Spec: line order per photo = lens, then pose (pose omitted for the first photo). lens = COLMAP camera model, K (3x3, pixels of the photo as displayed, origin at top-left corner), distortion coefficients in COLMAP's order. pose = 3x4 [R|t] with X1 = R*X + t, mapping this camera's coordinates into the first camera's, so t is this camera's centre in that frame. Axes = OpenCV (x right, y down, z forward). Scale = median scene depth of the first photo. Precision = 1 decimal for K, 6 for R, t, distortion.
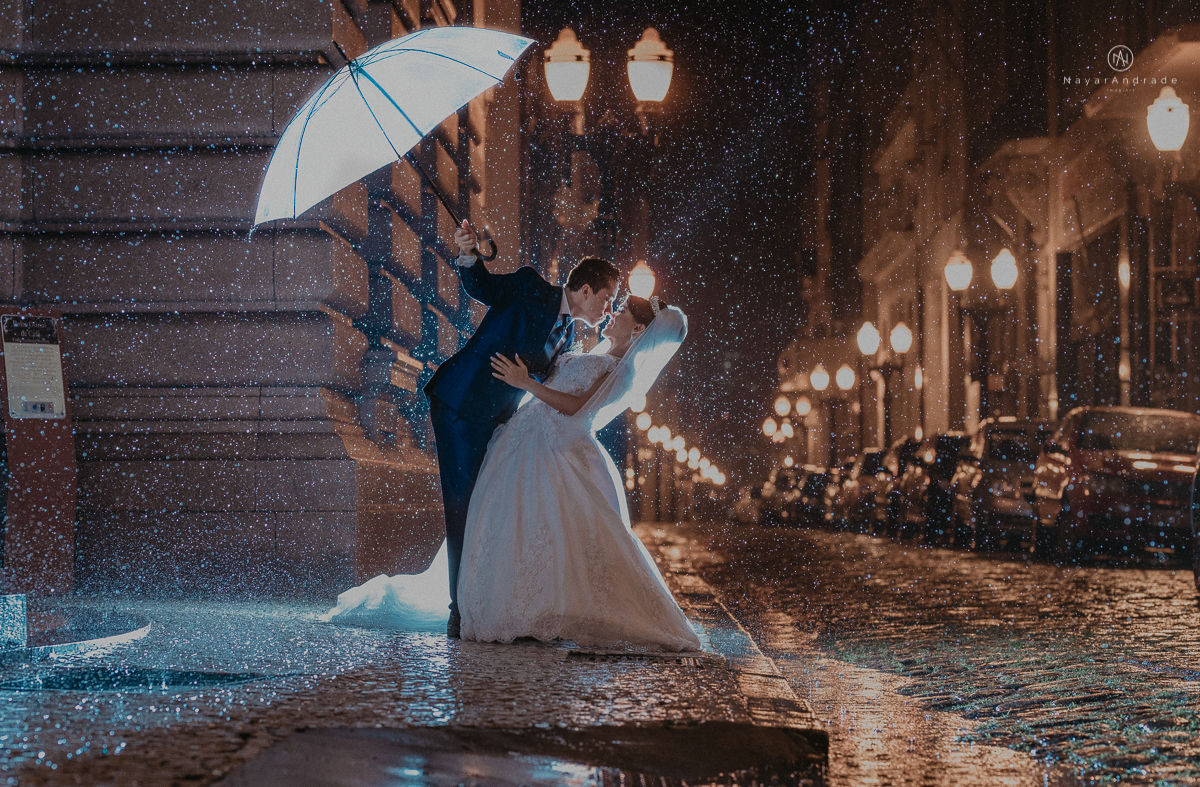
lens RADIAL K [[2966.1, 0, 600.0], [0, 2966.1, 393.5], [0, 0, 1]] dist [-0.025465, 0.144954]
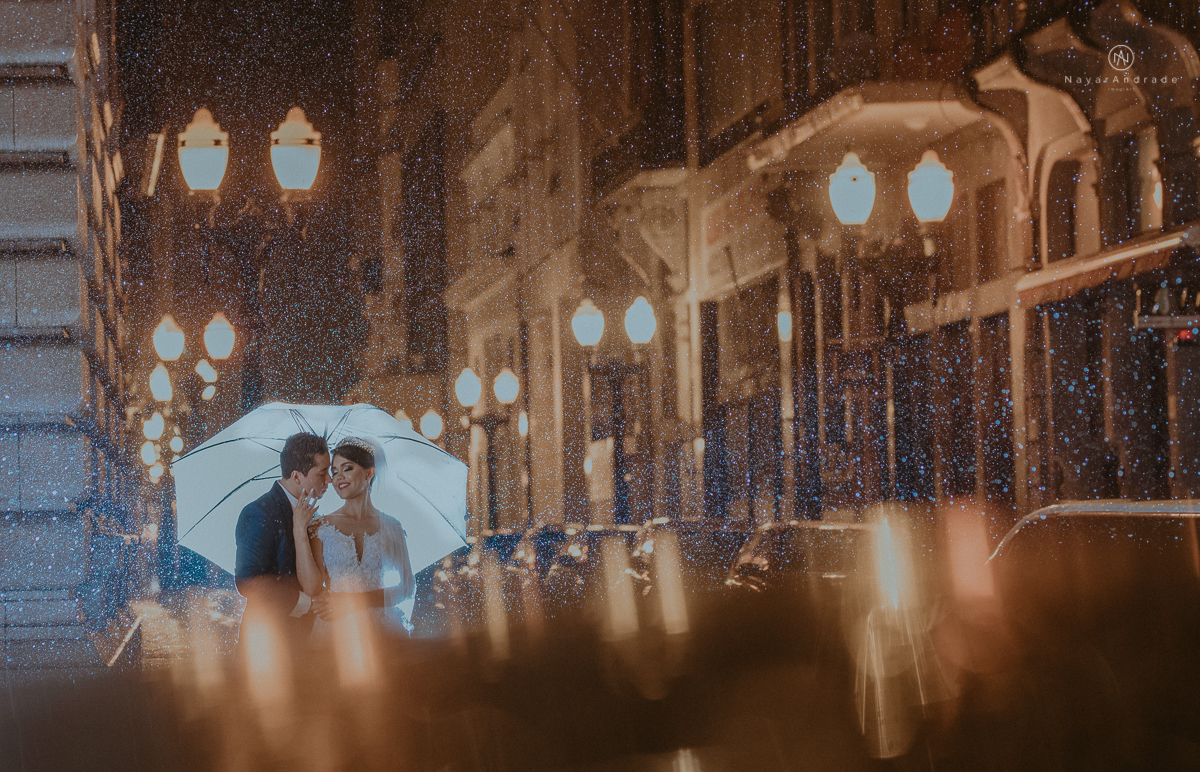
lens RADIAL K [[3642.6, 0, 600.0], [0, 3642.6, 386.0], [0, 0, 1]] dist [-0.075245, -1.137236]
pose [[0.989742, -0.015883, 0.141982, -0.028616], [0.016680, 0.999851, -0.004423, -0.018944], [-0.141890, 0.006746, 0.989859, -0.058741]]
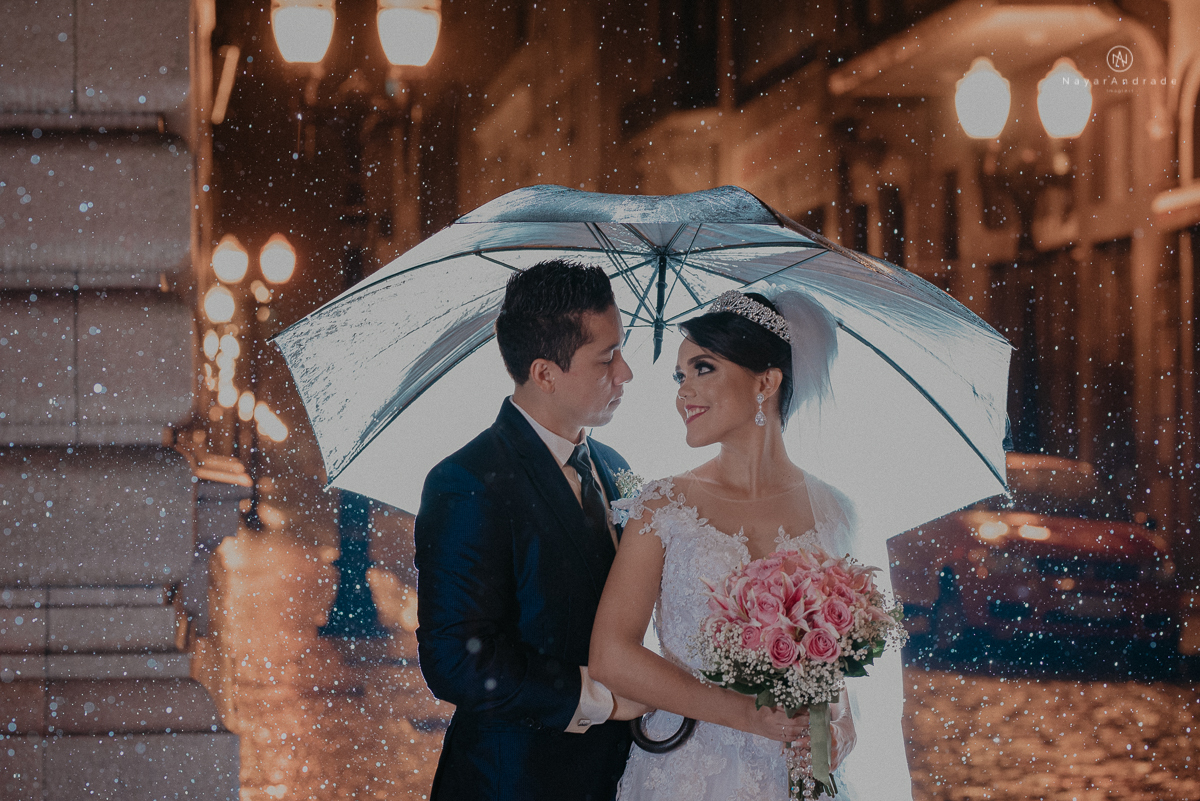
lens RADIAL K [[2740.3, 0, 600.0], [0, 2740.3, 400.5], [0, 0, 1]] dist [0.009386, -0.017588]
pose [[0.985882, 0.001931, 0.167429, -0.031692], [-0.005619, 0.999752, 0.021555, -0.014646], [-0.167346, -0.022192, 0.985648, 0.159540]]
